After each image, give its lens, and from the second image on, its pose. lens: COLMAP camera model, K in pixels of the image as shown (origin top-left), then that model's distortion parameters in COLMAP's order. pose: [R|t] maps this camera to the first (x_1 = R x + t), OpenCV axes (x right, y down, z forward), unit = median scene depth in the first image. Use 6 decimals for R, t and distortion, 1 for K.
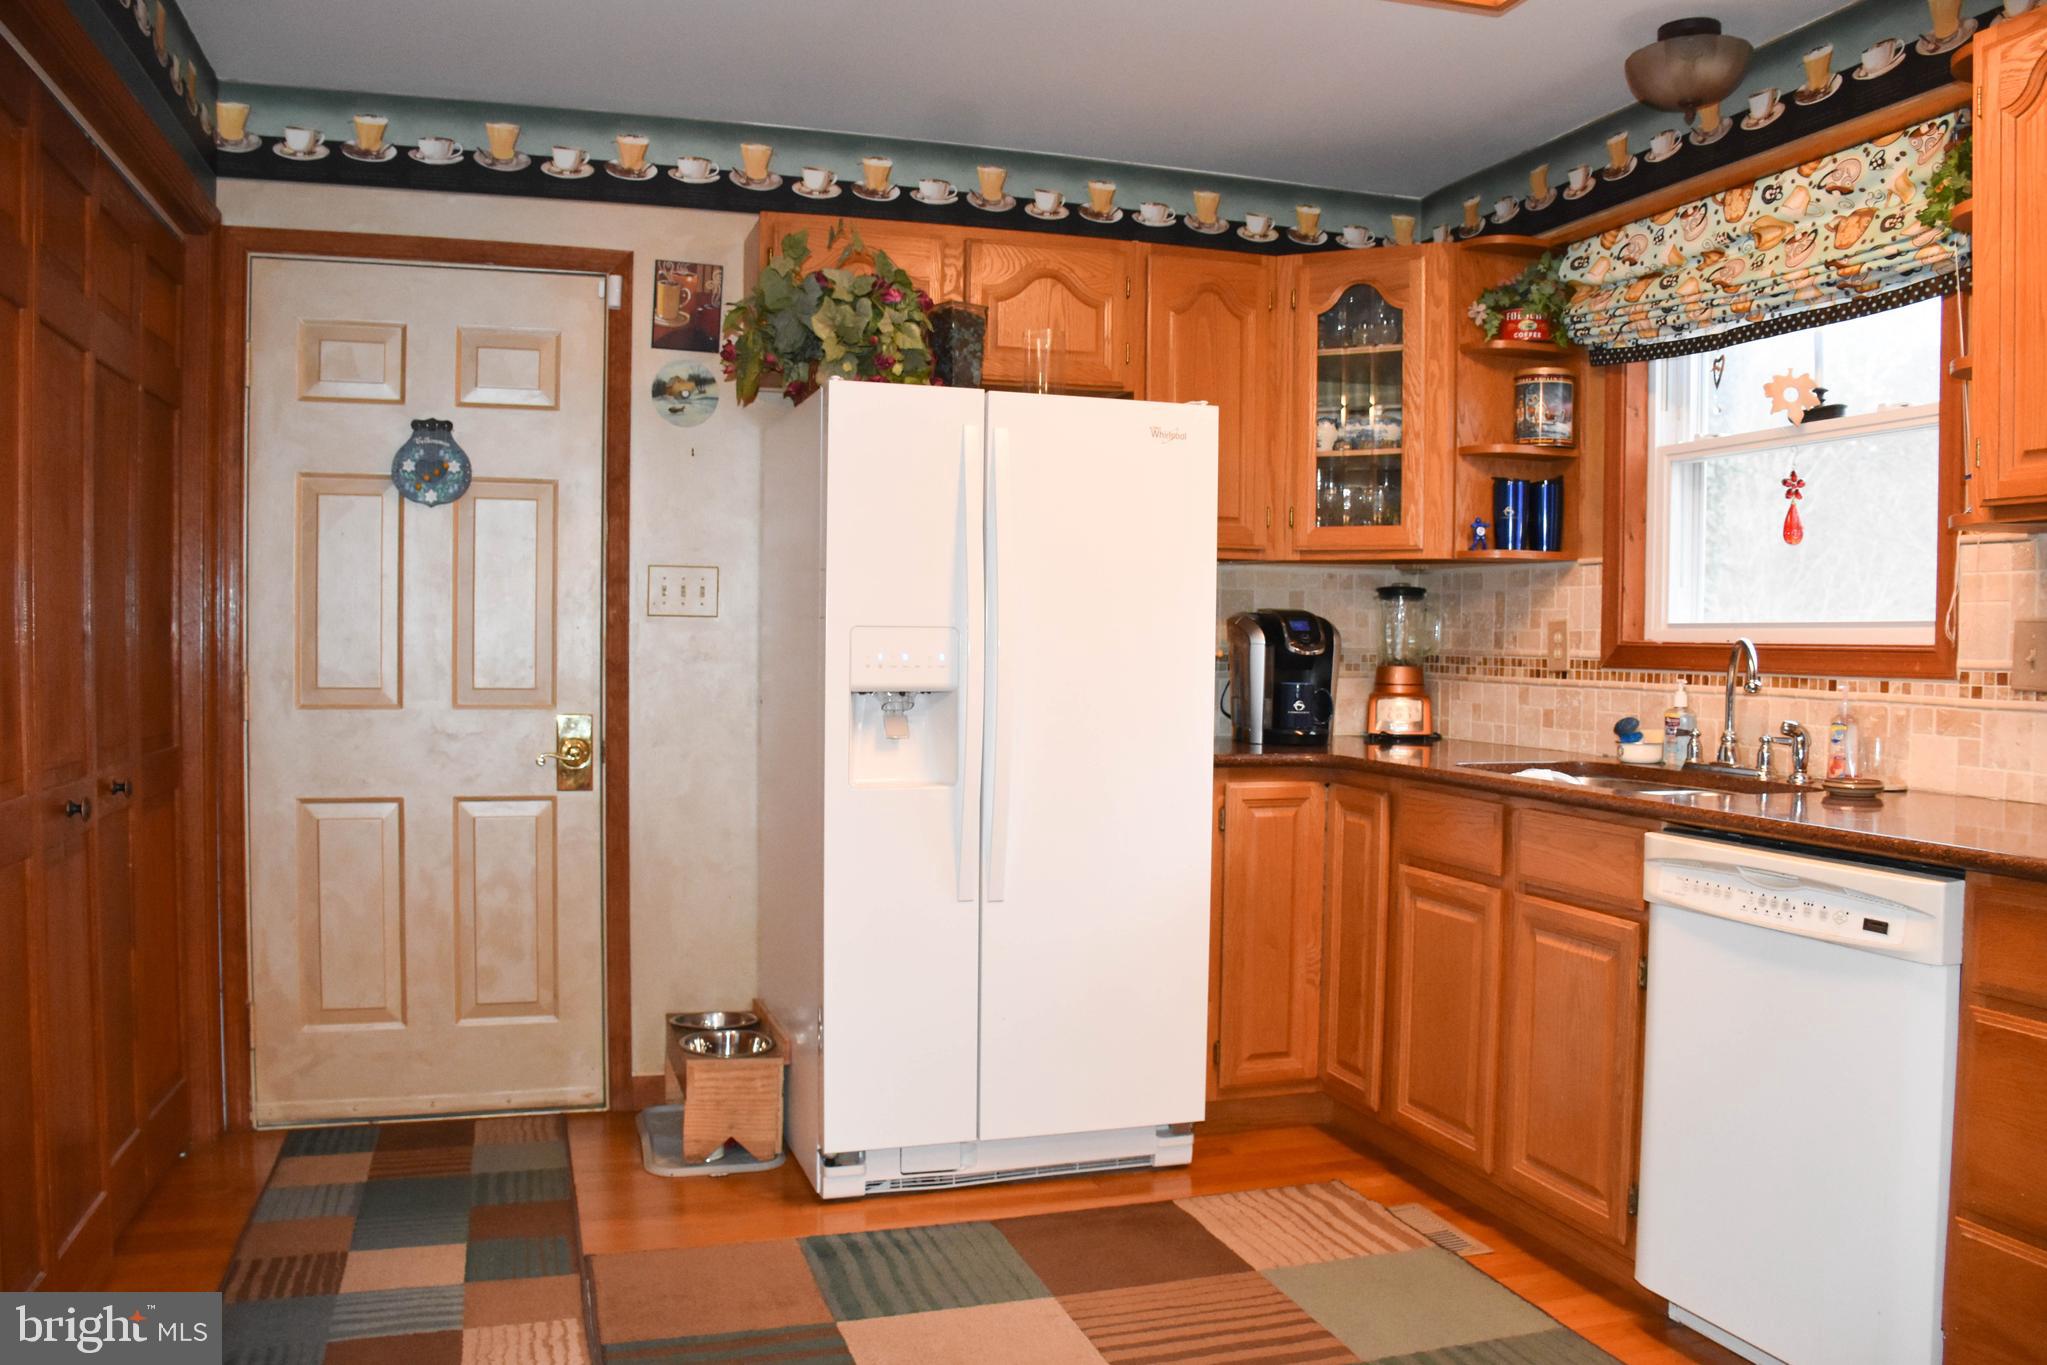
lens RADIAL K [[1616.5, 0, 1001.0], [0, 1616.5, 683.0], [0, 0, 1]] dist [-0.150395, 0.096155]
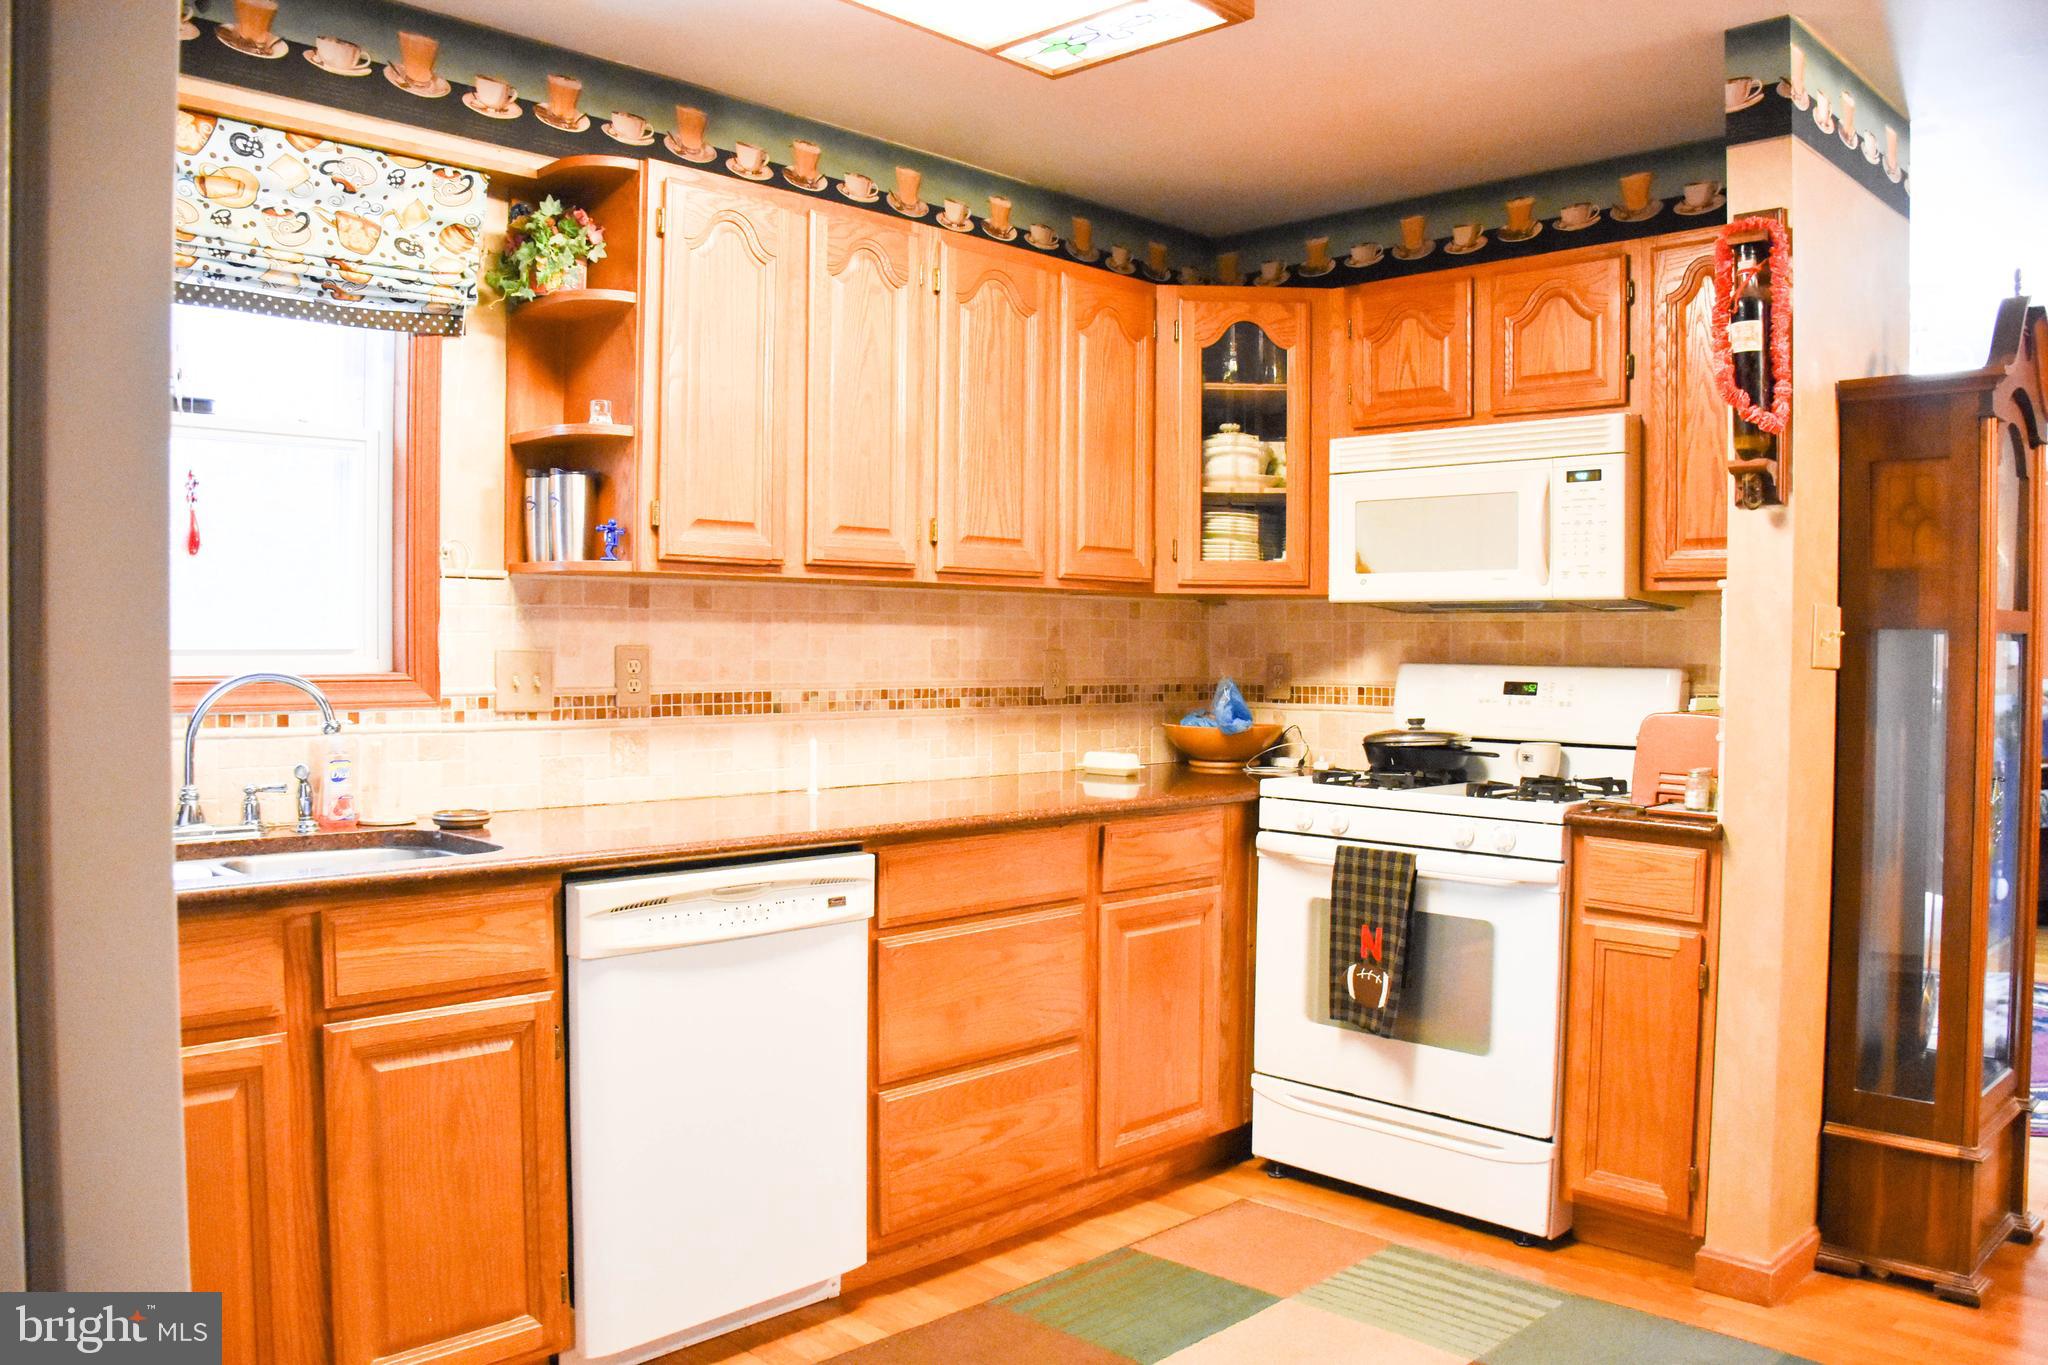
lens RADIAL K [[1617.3, 0, 1031.7], [0, 1617.3, 682.9], [0, 0, 1]] dist [-0.150395, 0.096155]
pose [[-0.477896, -0.035794, 0.877687, -0.488989], [0.012399, 0.998795, 0.047485, -0.060713], [-0.878329, 0.033576, -0.476876, 1.100989]]
